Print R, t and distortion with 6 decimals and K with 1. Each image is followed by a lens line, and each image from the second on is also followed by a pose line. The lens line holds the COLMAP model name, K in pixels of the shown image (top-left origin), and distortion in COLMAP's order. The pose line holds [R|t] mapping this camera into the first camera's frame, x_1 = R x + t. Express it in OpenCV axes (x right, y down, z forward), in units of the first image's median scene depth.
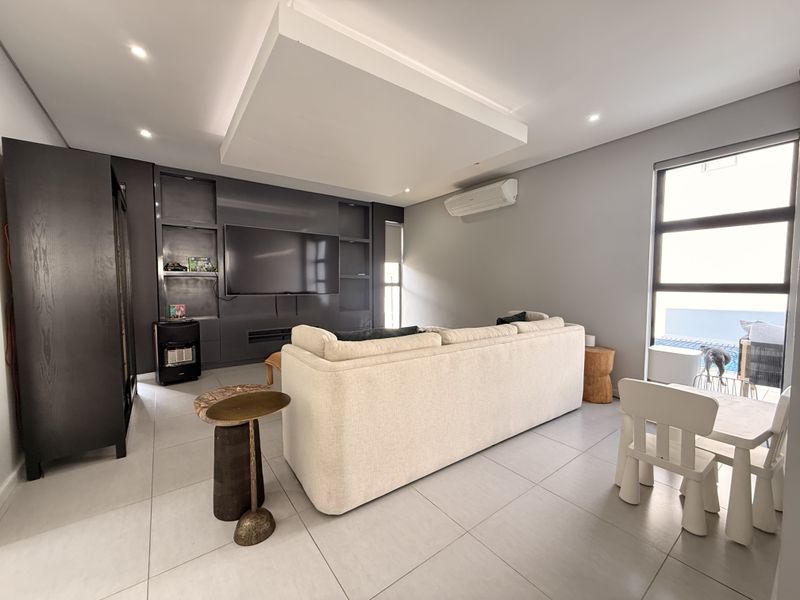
lens RADIAL K [[319.6, 0, 401.0], [0, 319.6, 300.0], [0, 0, 1]] dist [0.000449, 0.000289]
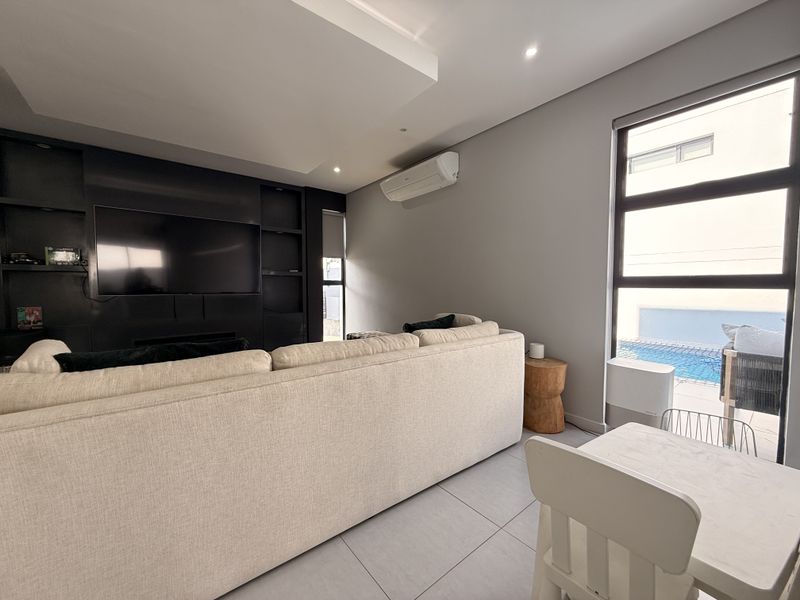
lens RADIAL K [[319.6, 0, 397.9], [0, 319.6, 299.5], [0, 0, 1]] dist [0.000449, 0.000289]
pose [[0.999438, -0.003394, 0.033344, 0.238685], [0.003560, 0.999981, -0.004939, 0.004241], [-0.033326, 0.005055, 0.999432, 0.243355]]
